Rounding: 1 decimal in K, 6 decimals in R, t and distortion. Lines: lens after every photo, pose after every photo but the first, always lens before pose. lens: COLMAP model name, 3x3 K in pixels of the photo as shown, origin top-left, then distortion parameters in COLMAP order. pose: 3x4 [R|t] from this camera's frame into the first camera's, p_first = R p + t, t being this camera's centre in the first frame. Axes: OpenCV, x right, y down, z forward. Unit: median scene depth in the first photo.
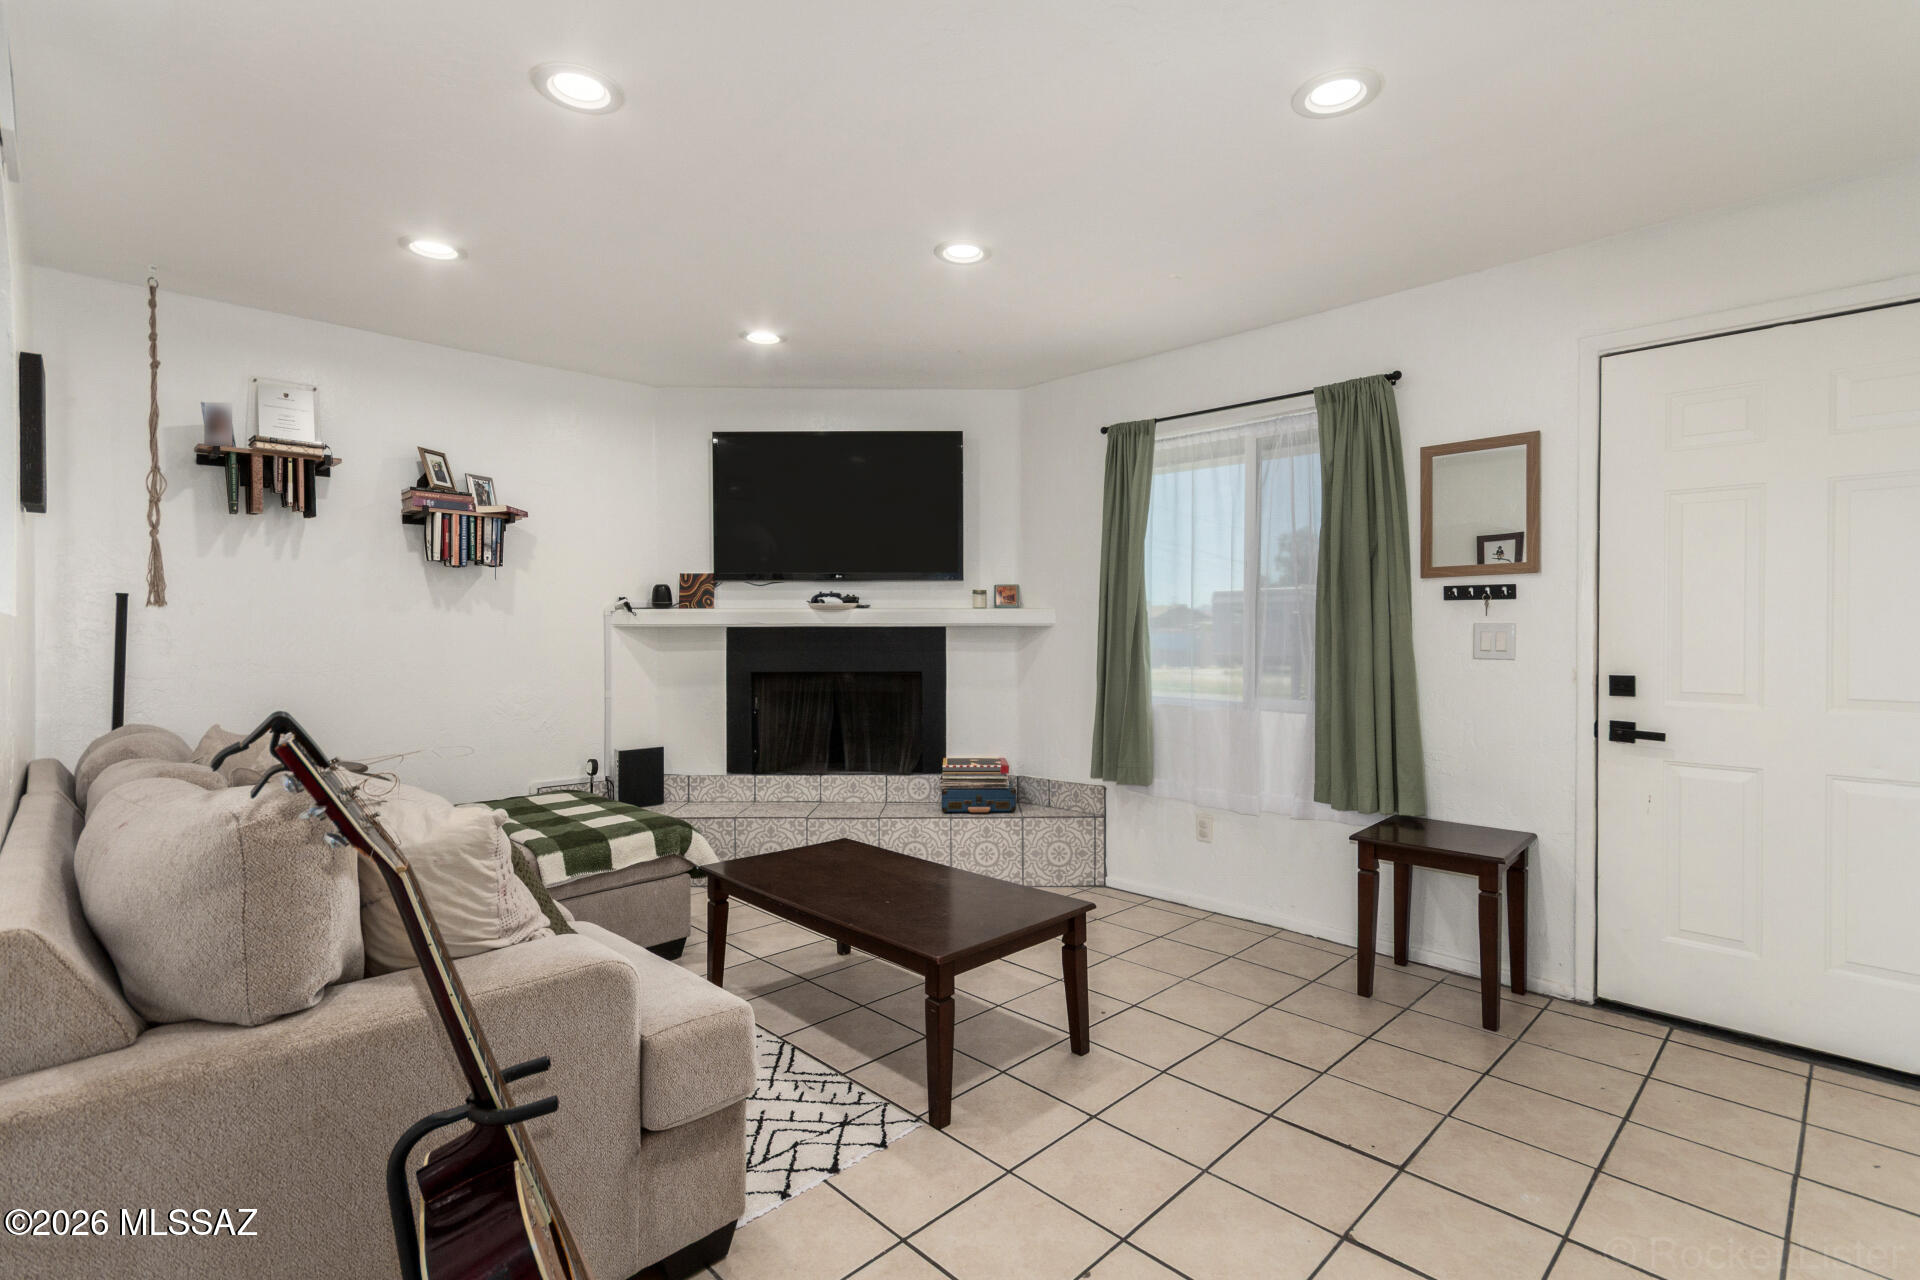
lens RADIAL K [[884.9, 0, 970.9], [0, 884.9, 633.3], [0, 0, 1]] dist [-0.001961, -0.000539]
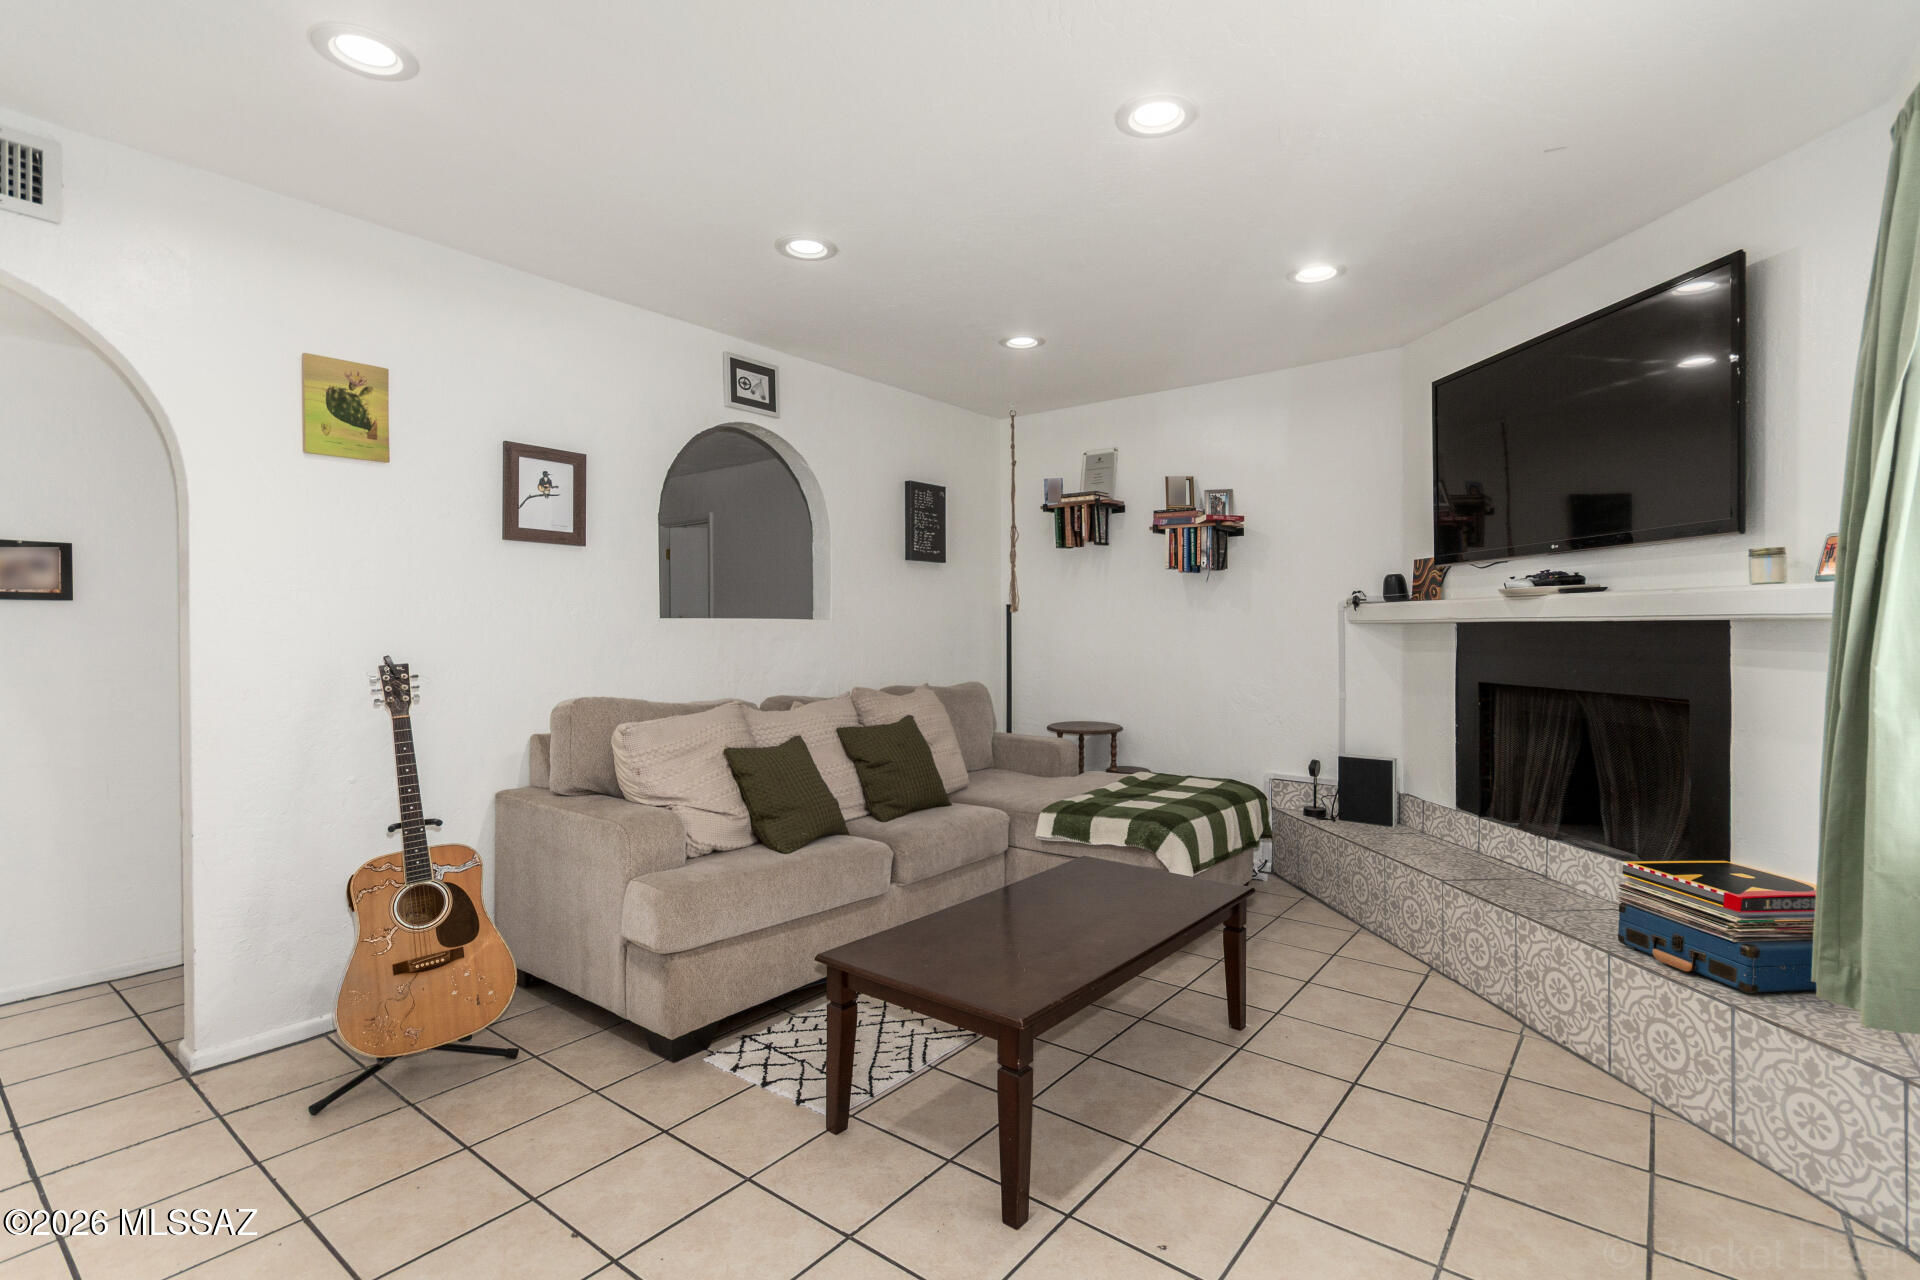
lens RADIAL K [[884.9, 0, 1001.6], [0, 884.9, 638.1], [0, 0, 1]] dist [-0.001961, -0.000539]
pose [[0.146616, 0.013365, -0.989103, 0.461309], [-0.003400, 0.999910, 0.013007, -0.002431], [0.989188, 0.001456, 0.146649, 0.499600]]
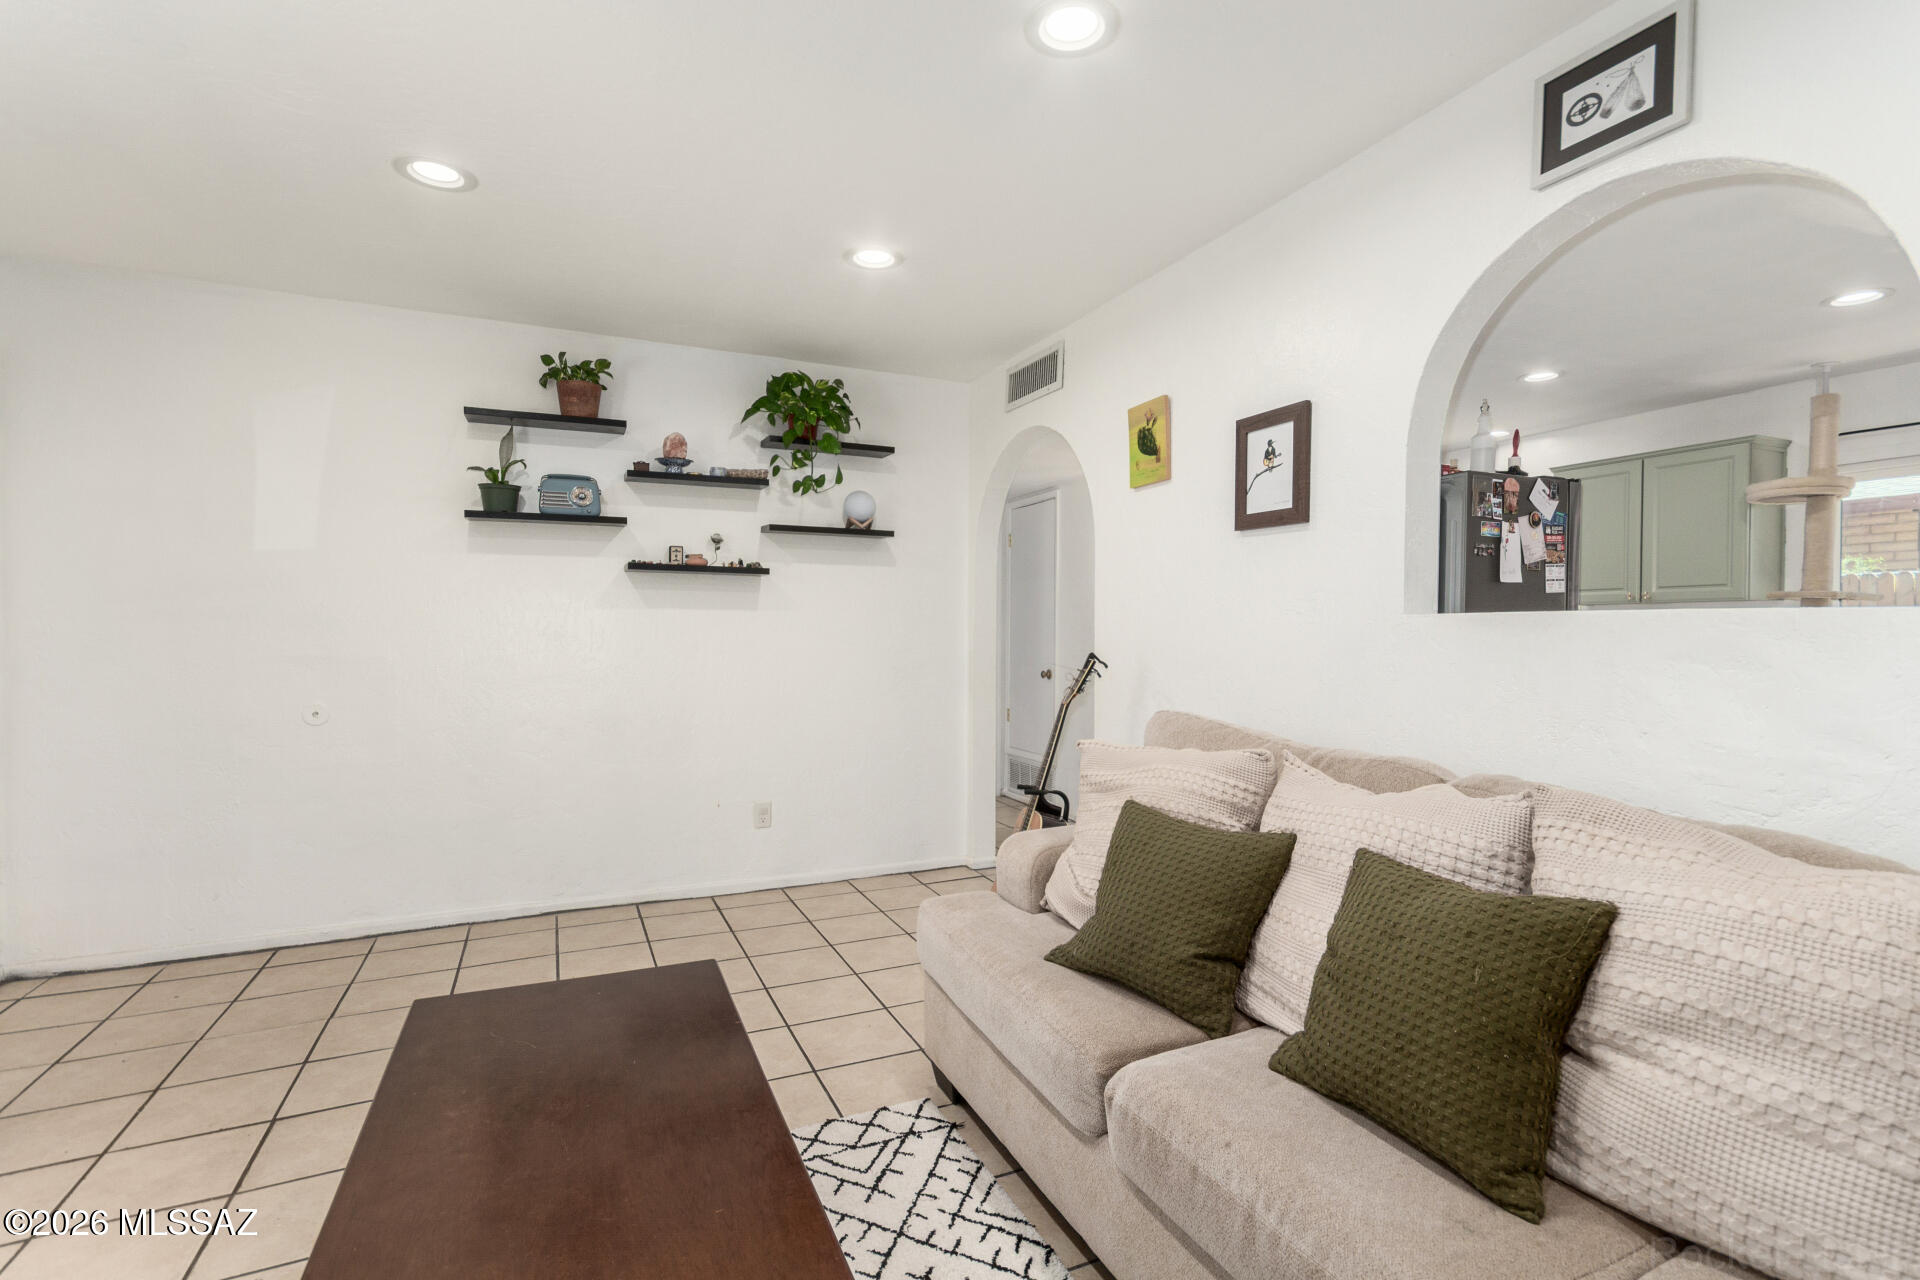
lens RADIAL K [[884.9, 0, 955.6], [0, 884.9, 646.2], [0, 0, 1]] dist [-0.001961, -0.000539]
pose [[-0.933653, -0.007571, 0.358099, -0.300725], [0.000569, 0.999744, 0.022621, -0.002909], [-0.358179, 0.021324, -0.933409, 0.858637]]
